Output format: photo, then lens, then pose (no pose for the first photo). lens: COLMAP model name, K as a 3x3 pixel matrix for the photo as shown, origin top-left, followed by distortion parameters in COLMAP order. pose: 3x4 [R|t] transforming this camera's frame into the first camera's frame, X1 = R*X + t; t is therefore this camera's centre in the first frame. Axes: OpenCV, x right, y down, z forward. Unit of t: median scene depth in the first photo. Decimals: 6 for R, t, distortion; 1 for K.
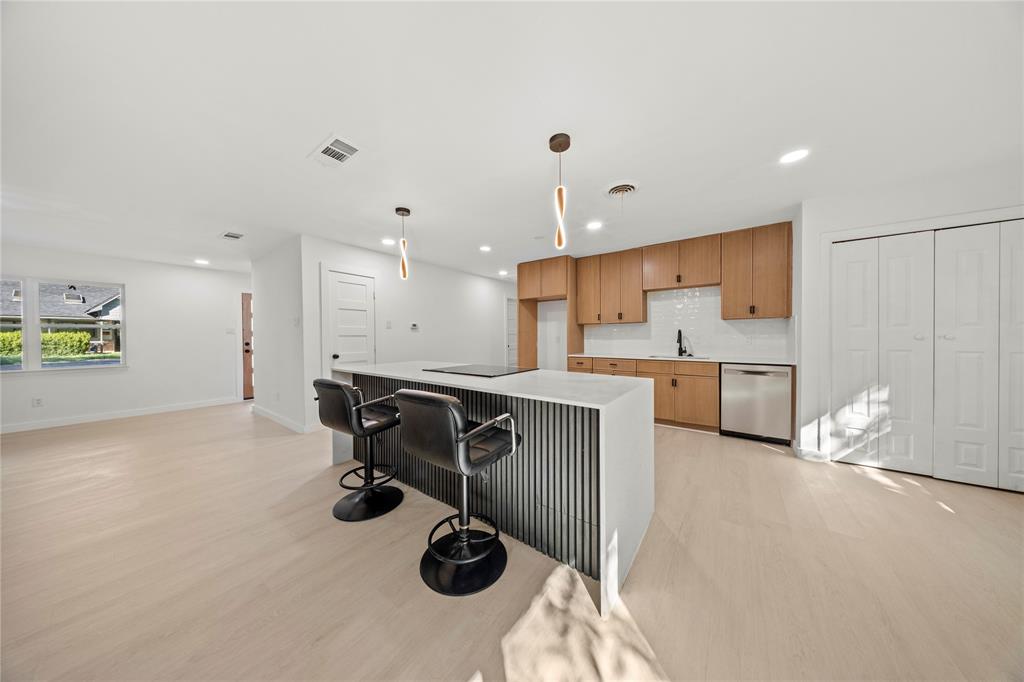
lens RADIAL K [[297.6, 0, 509.0], [0, 297.6, 342.4], [0, 0, 1]] dist [0.000802, -0.000035]
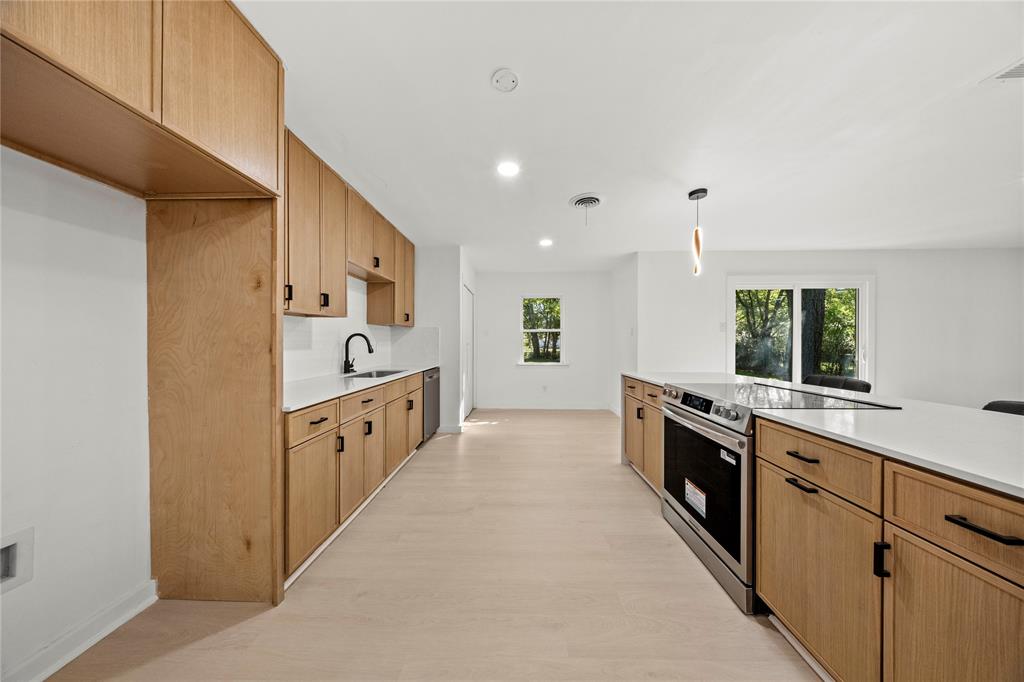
lens RADIAL K [[305.4, 0, 512.0], [0, 305.4, 341.0], [0, 0, 1]] dist [-0.000047, -0.000022]
pose [[-0.585276, 0.004635, 0.810821, -0.208424], [0.015289, 0.999869, 0.005320, -0.025231], [-0.810690, 0.015511, -0.585270, 1.166504]]
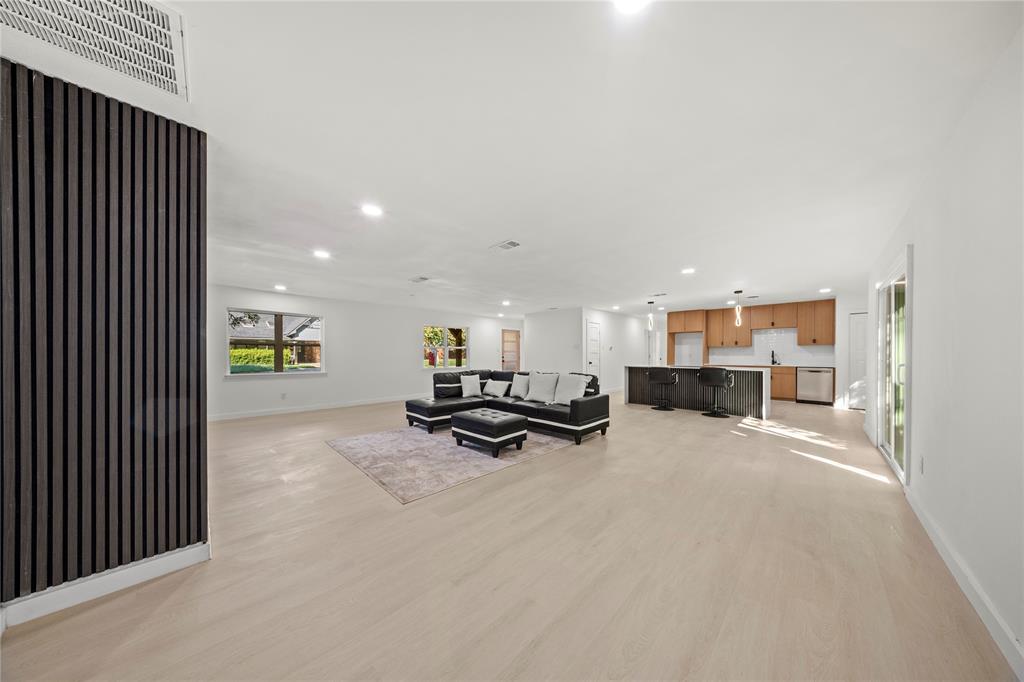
lens RADIAL K [[300.1, 0, 513.5], [0, 300.1, 356.6], [0, 0, 1]] dist [-0.000627, -0.000050]
pose [[0.989512, 0.005457, -0.144346, -0.814593], [-0.006699, 0.999945, -0.008121, 0.023656], [0.144294, 0.009003, 0.989494, -1.171971]]
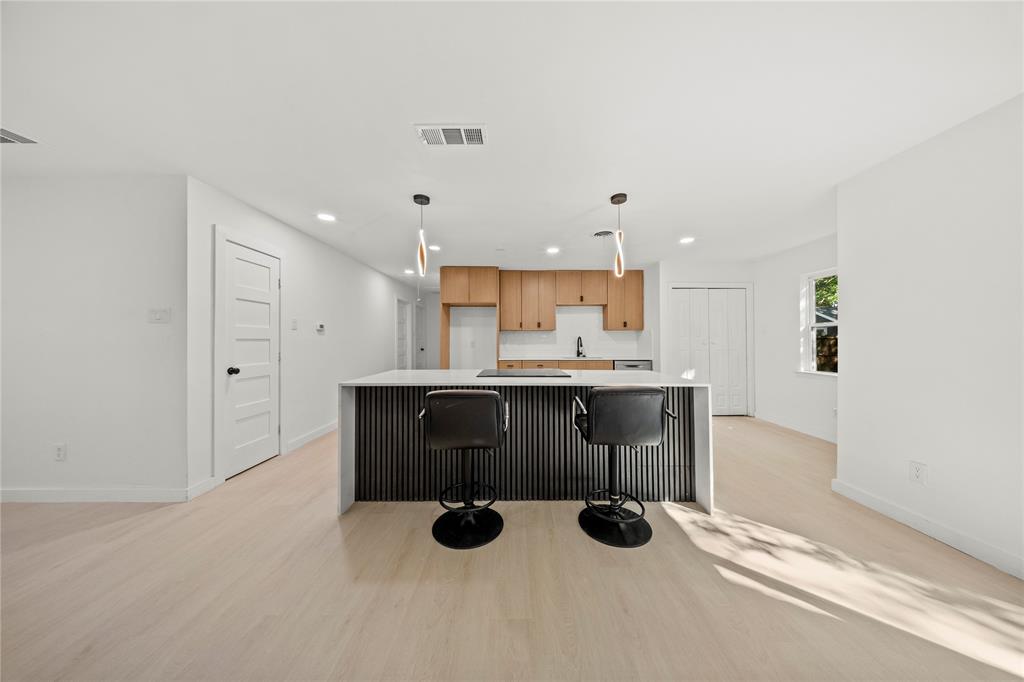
lens RADIAL K [[305.4, 0, 512.0], [0, 305.4, 341.0], [0, 0, 1]] dist [-0.000047, -0.000022]
pose [[0.804140, 0.004864, 0.594421, -0.492425], [0.007392, 0.999807, -0.018180, -0.001920], [-0.594395, 0.019013, 0.803949, 0.090454]]
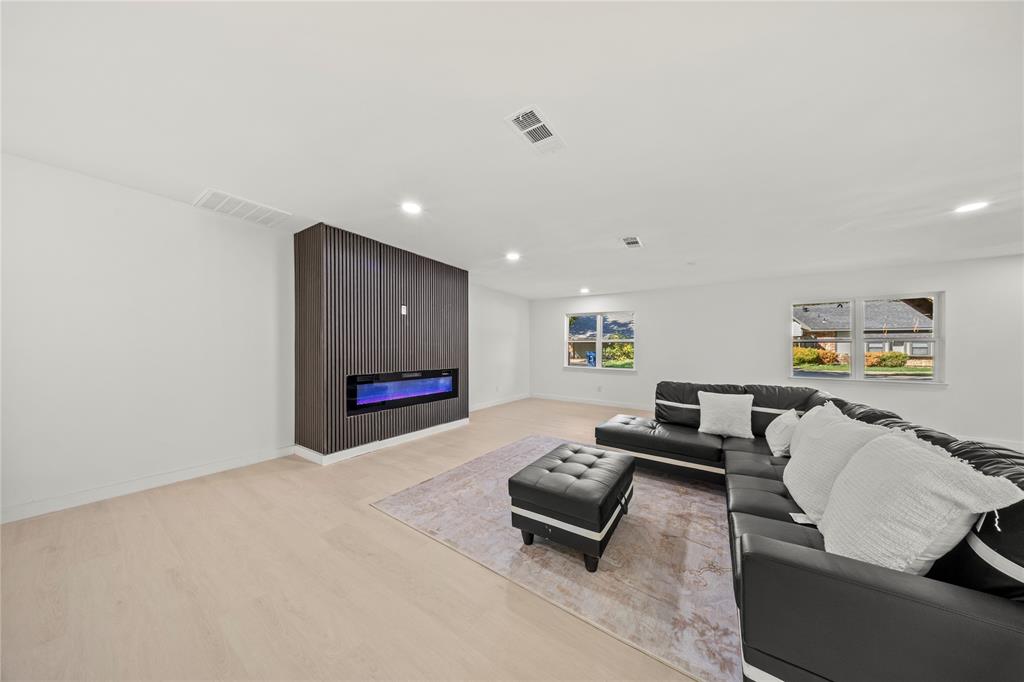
lens RADIAL K [[300.1, 0, 513.5], [0, 300.1, 356.6], [0, 0, 1]] dist [-0.000627, -0.000050]
pose [[0.048500, 0.027173, -0.998454, -0.527474], [-0.022336, 0.999409, 0.026114, 0.006136], [0.998573, 0.021035, 0.049078, -0.363842]]
